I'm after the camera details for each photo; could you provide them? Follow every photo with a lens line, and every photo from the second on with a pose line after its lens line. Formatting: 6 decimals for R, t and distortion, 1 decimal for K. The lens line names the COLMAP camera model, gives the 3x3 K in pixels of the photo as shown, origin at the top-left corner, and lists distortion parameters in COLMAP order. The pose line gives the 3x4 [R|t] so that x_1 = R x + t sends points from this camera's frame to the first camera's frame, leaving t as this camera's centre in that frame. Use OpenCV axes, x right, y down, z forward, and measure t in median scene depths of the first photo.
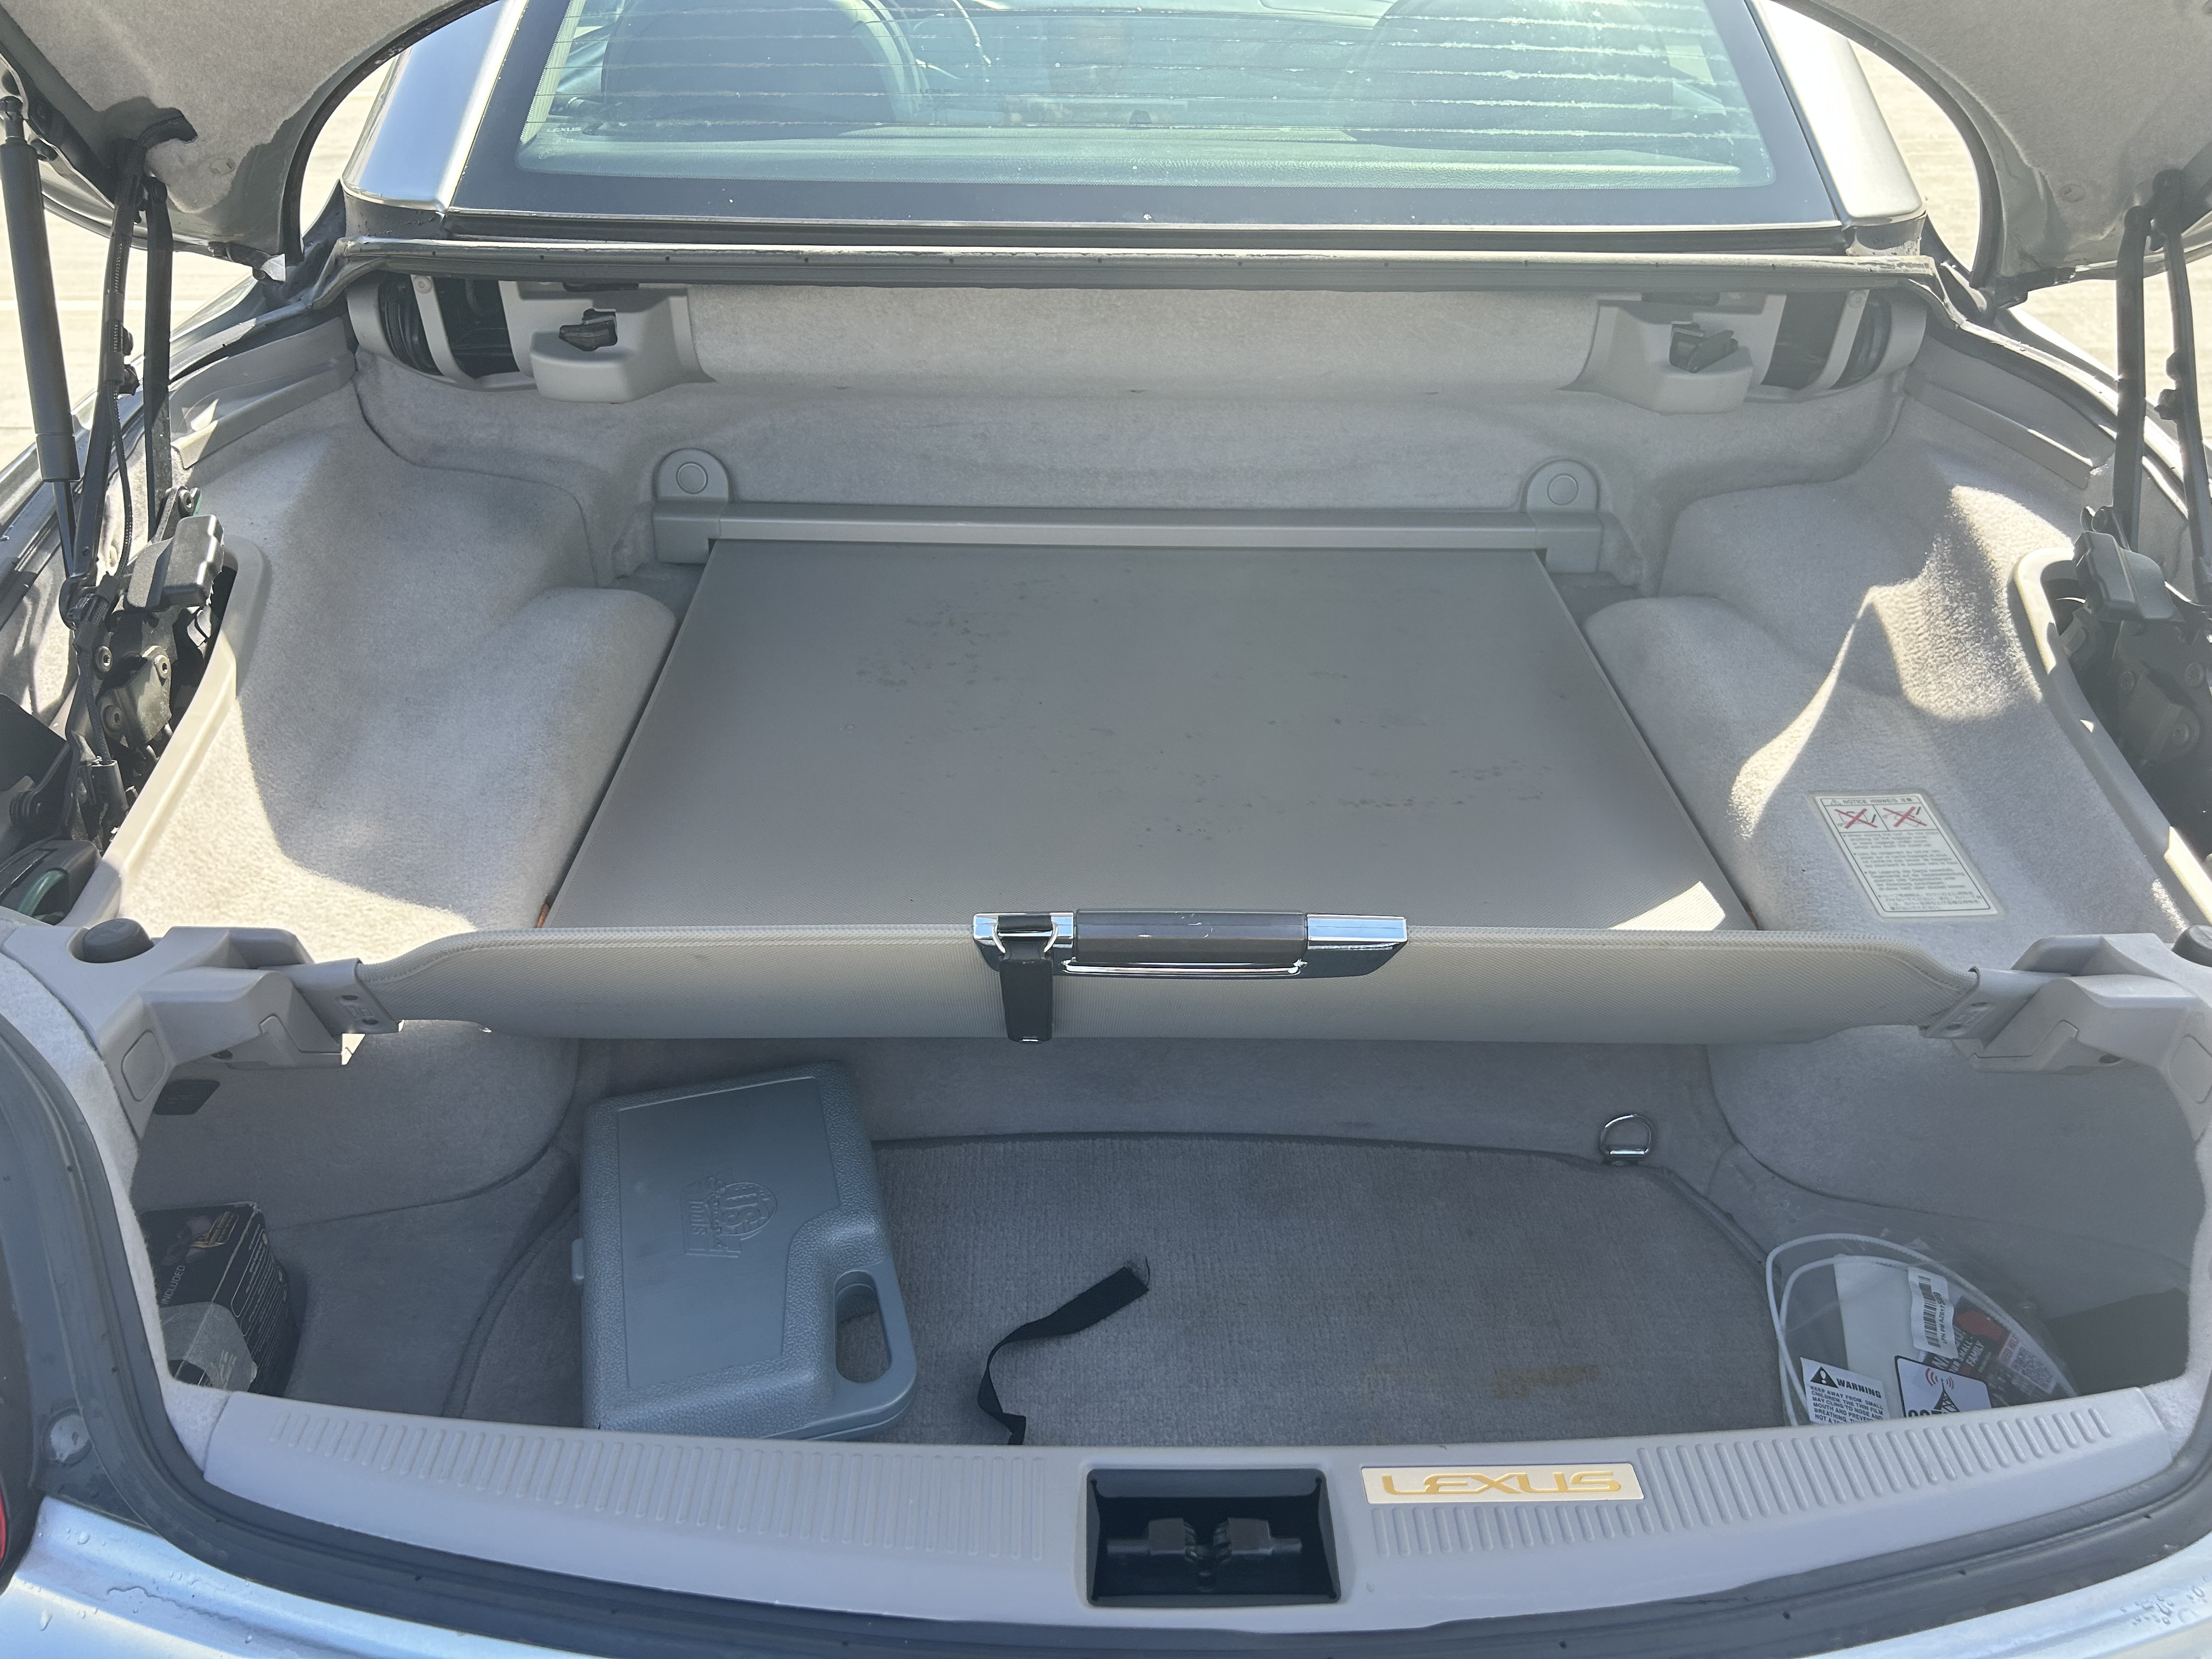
lens RADIAL K [[1662.6, 0, 1100.1], [0, 1662.6, 818.7], [0, 0, 1]] dist [0.054990, -0.061171]
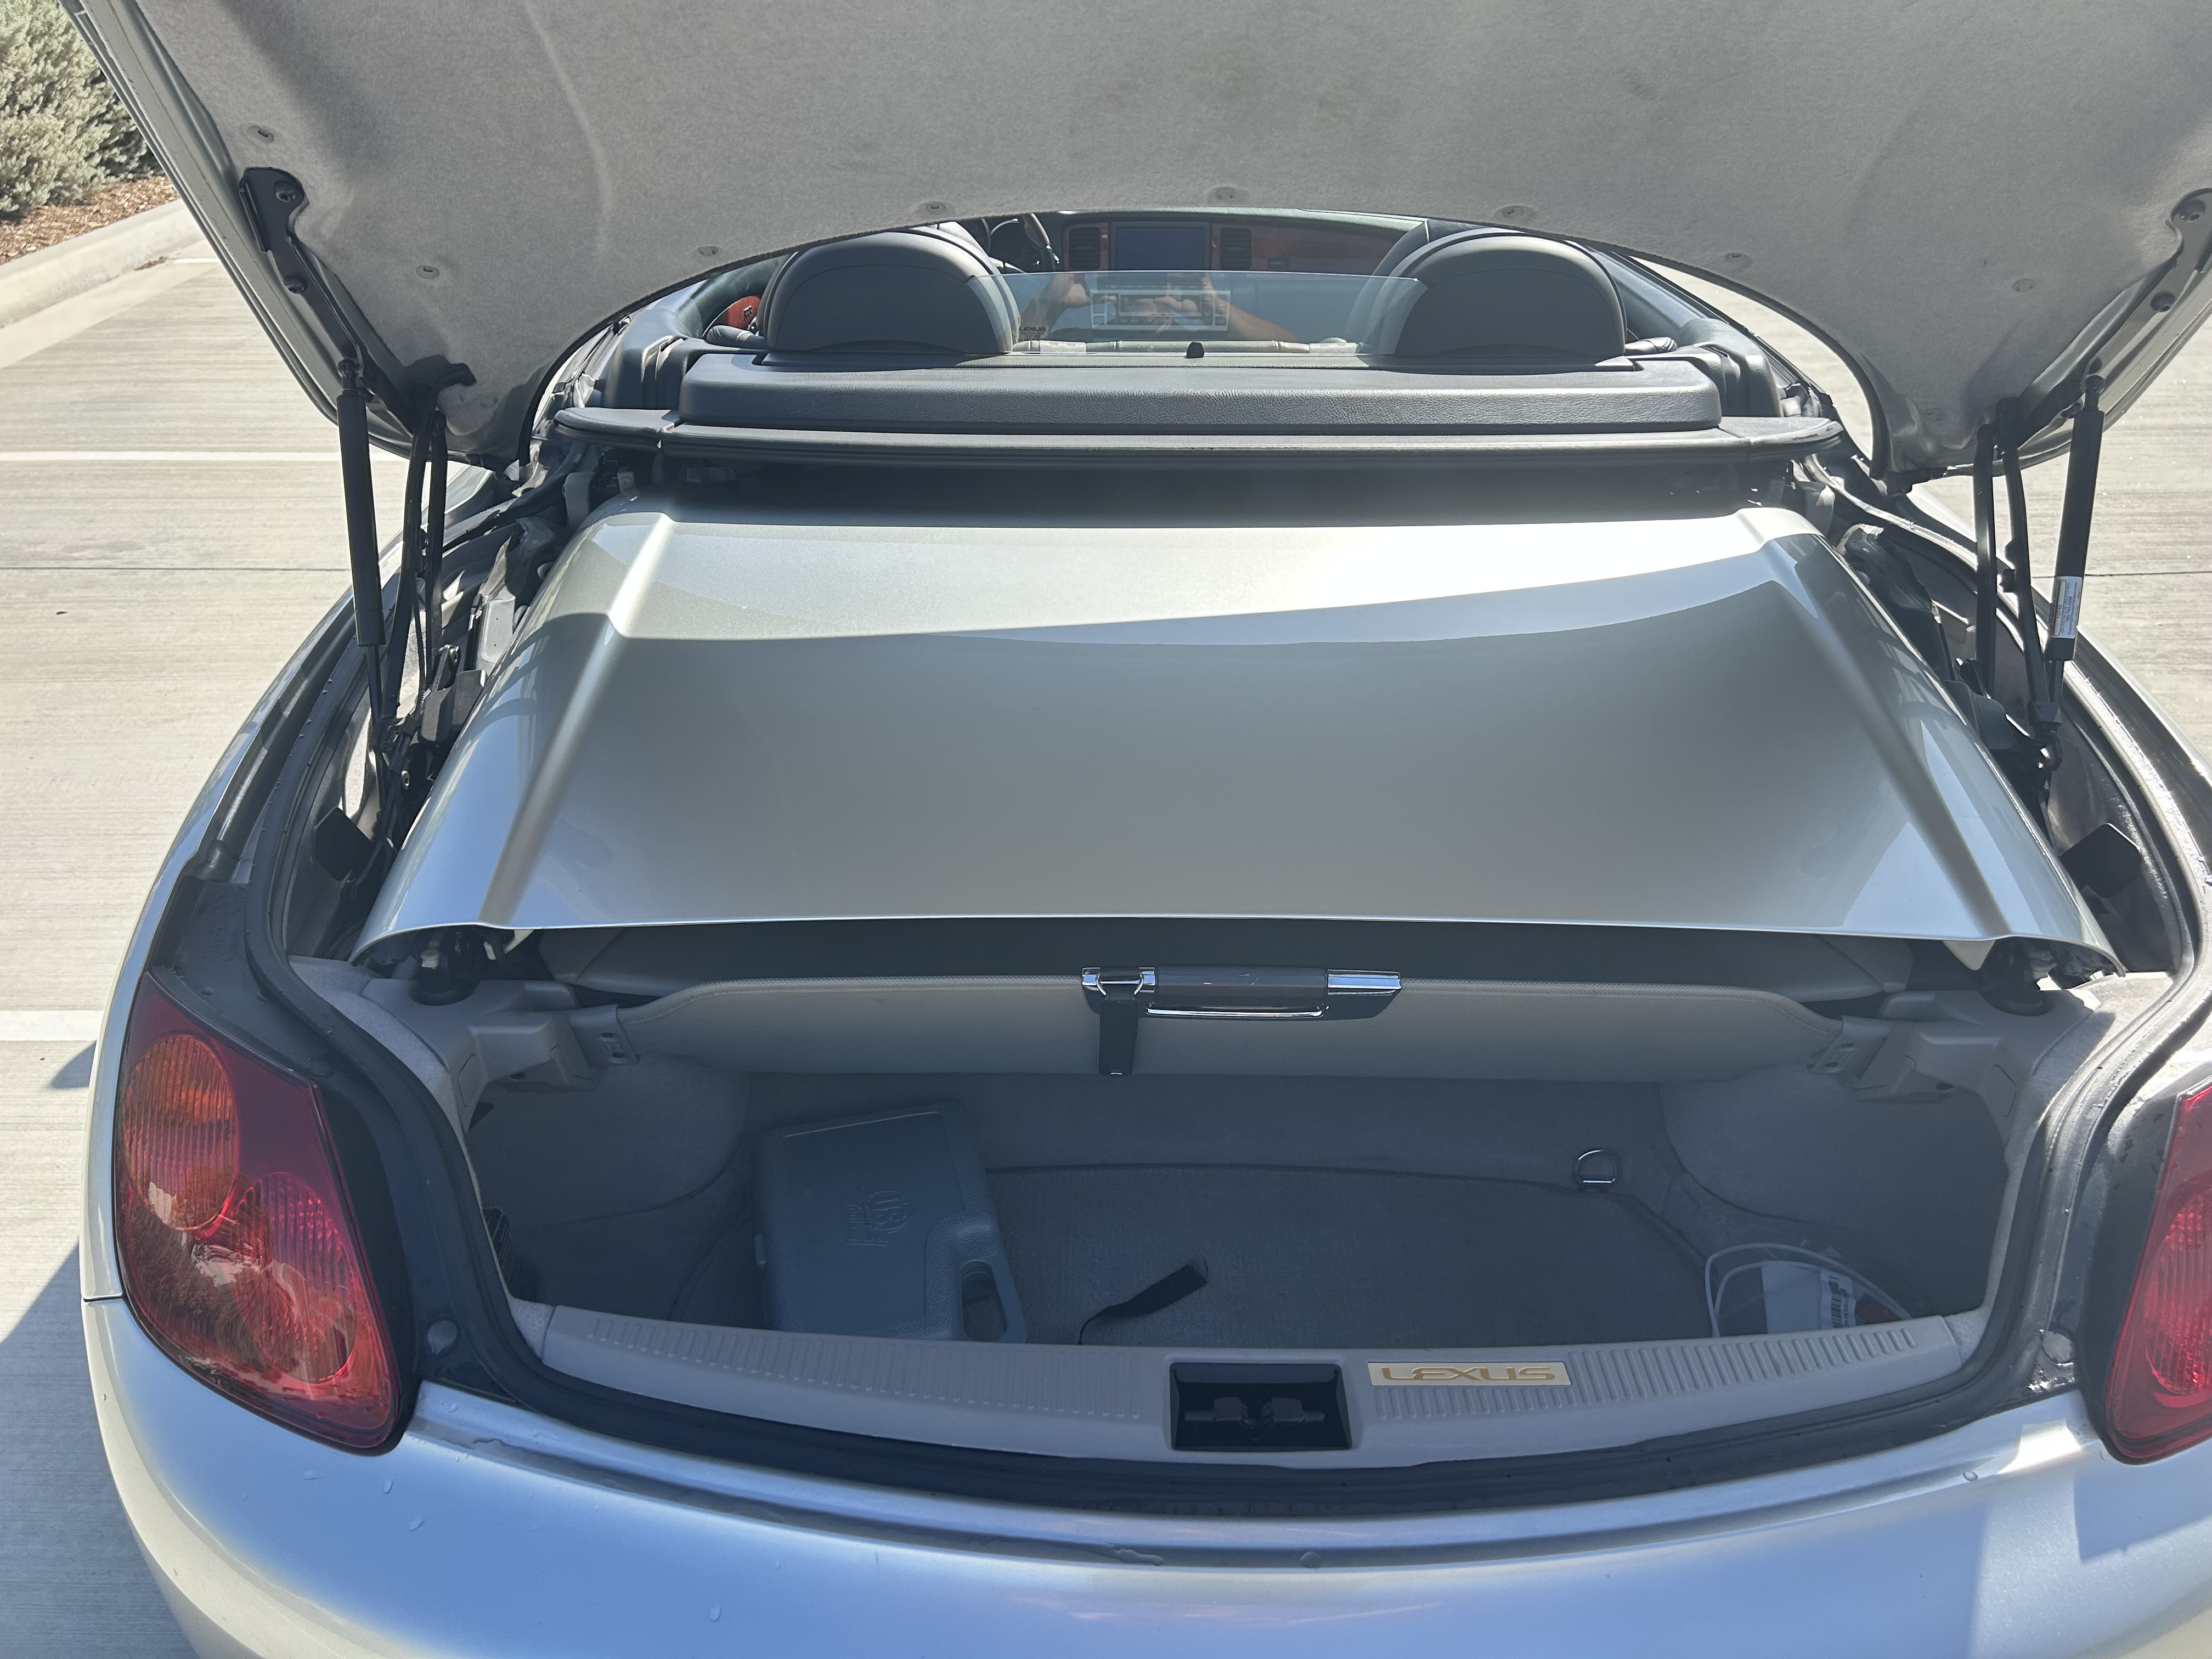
lens RADIAL K [[1662.6, 0, 1107.2], [0, 1662.6, 796.5], [0, 0, 1]] dist [0.054990, -0.061171]
pose [[0.999802, 0.000364, -0.019885, -0.020697], [-0.001952, 0.996799, -0.079923, 0.019213], [0.019793, 0.079946, 0.996603, -0.271416]]
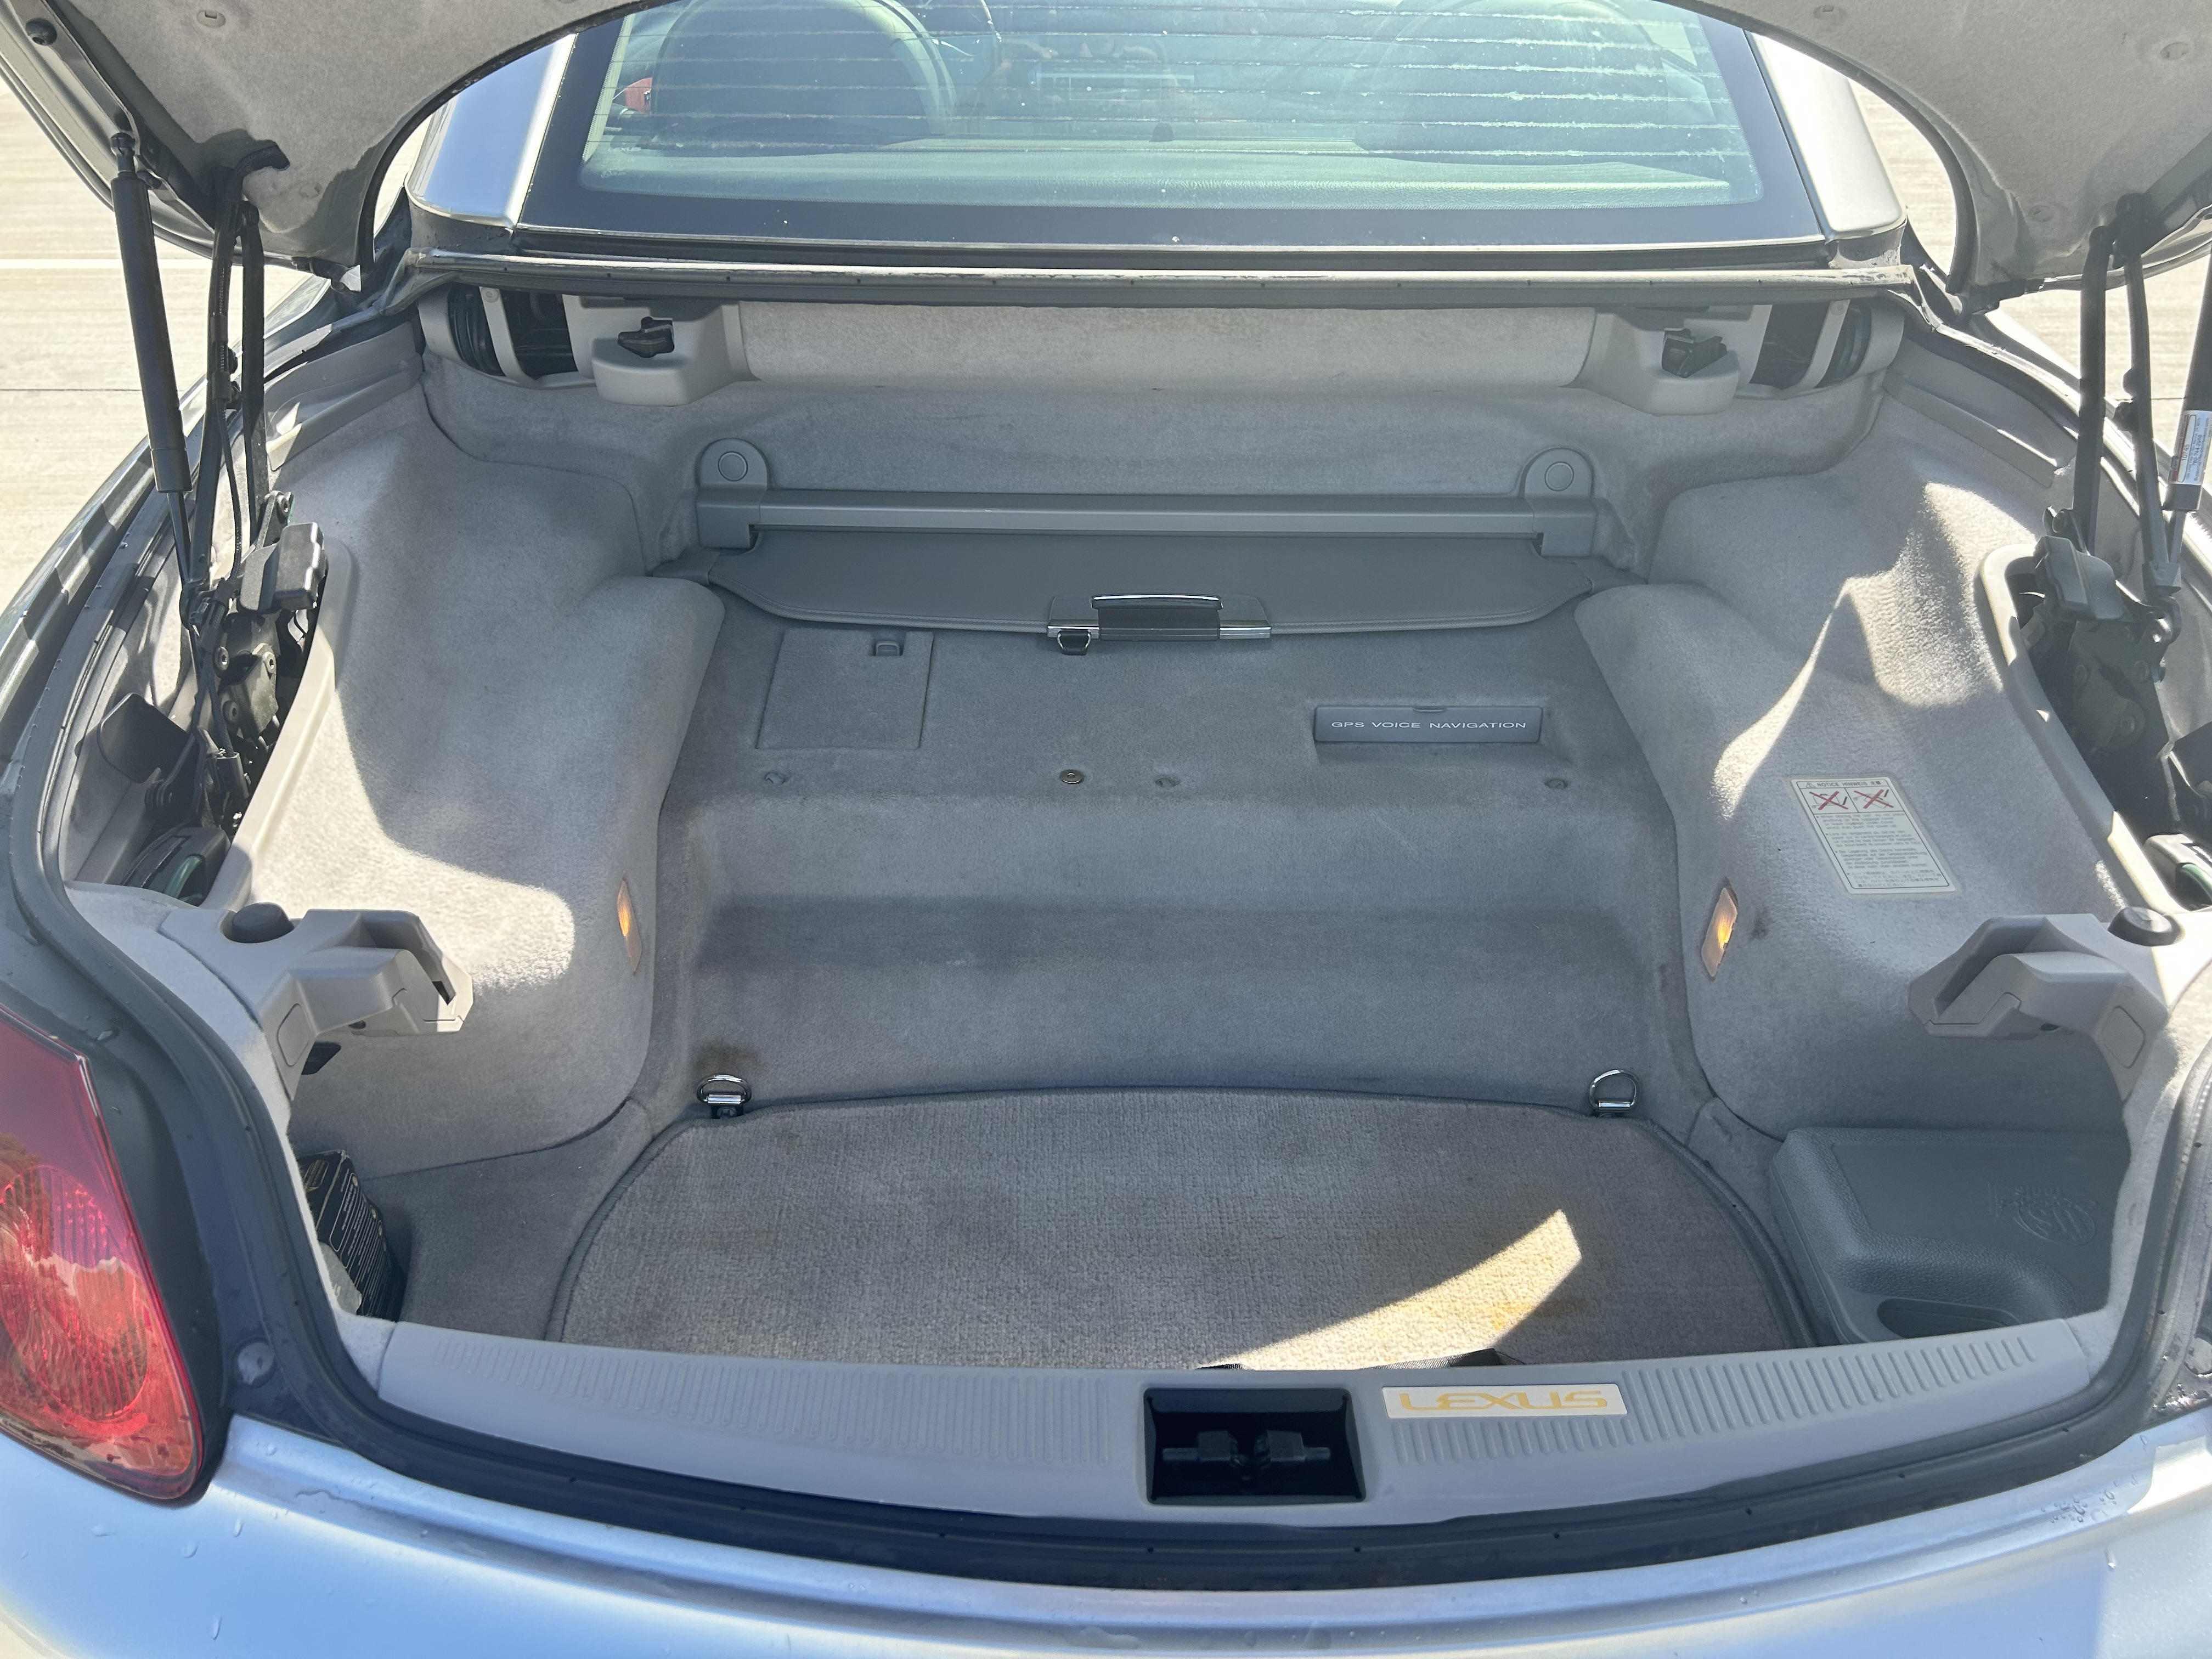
lens RADIAL K [[1662.6, 0, 1088.2], [0, 1662.6, 815.9], [0, 0, 1]] dist [0.054990, -0.061171]
pose [[1.000000, -0.000397, 0.000183, -0.029468], [0.000391, 0.999413, 0.034266, -0.028536], [-0.000197, -0.034266, 0.999413, -0.087156]]
